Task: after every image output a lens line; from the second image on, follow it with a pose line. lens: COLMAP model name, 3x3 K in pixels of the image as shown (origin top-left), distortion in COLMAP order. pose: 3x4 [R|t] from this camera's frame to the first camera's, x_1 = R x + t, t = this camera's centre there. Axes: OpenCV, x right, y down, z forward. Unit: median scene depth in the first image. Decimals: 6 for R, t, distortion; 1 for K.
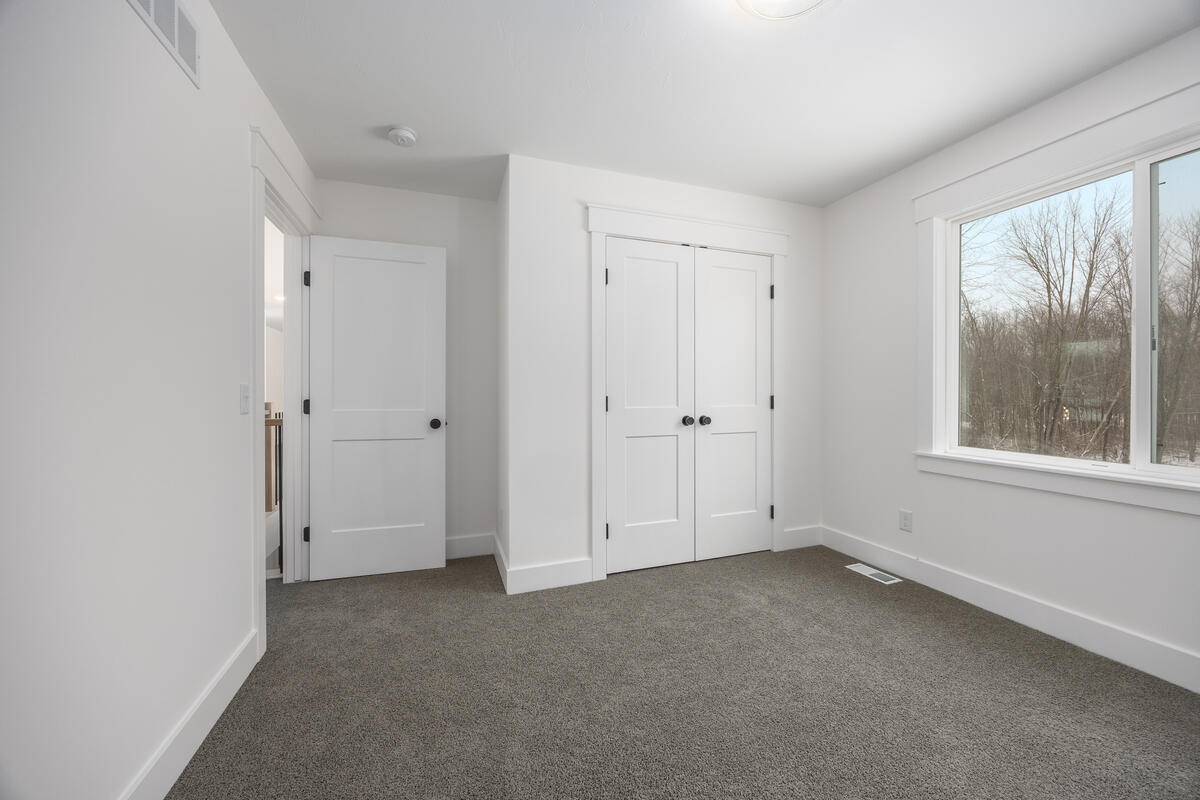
lens RADIAL K [[475.3, 0, 600.8], [0, 475.3, 395.0], [0, 0, 1]] dist [0.000590, 0.000072]
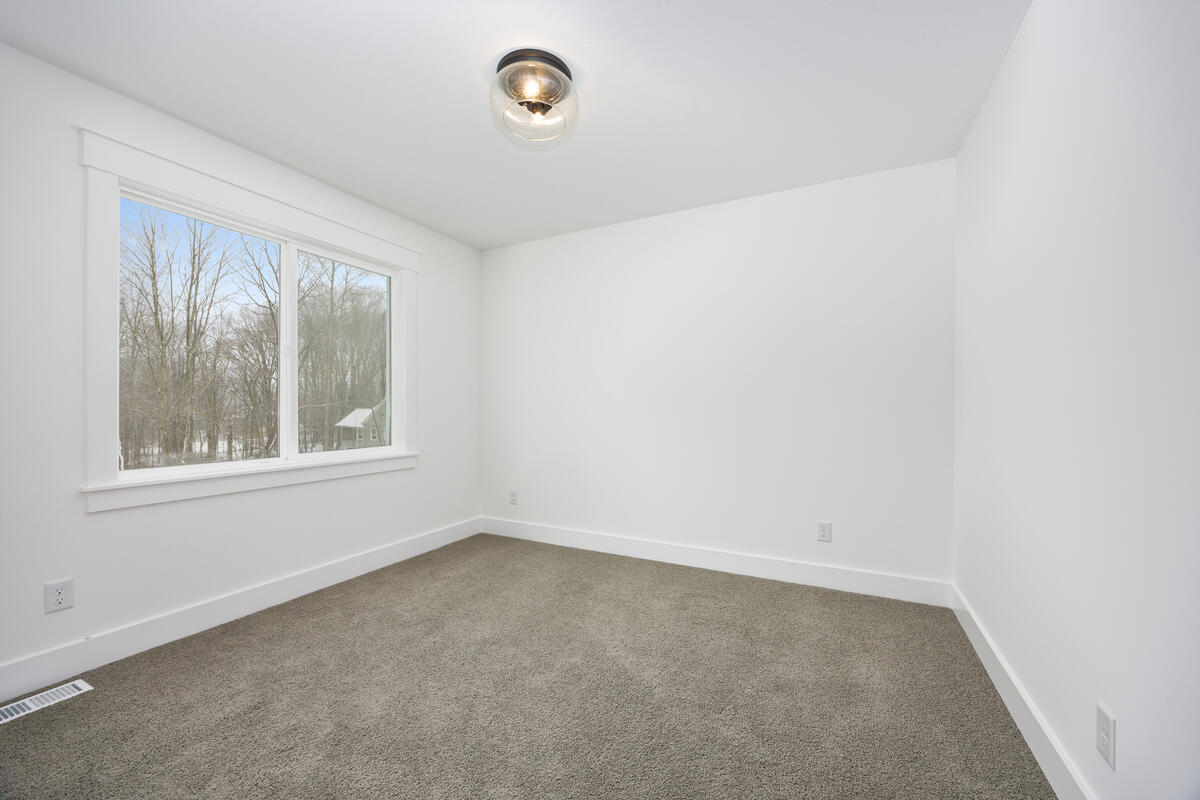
lens RADIAL K [[453.5, 0, 604.8], [0, 453.5, 399.8], [0, 0, 1]] dist [-0.000284, 0.000028]
pose [[-0.705059, 0.004764, 0.709133, -0.446228], [-0.007855, 0.999864, -0.014527, -0.009321], [-0.709106, -0.015813, -0.704925, 1.155298]]
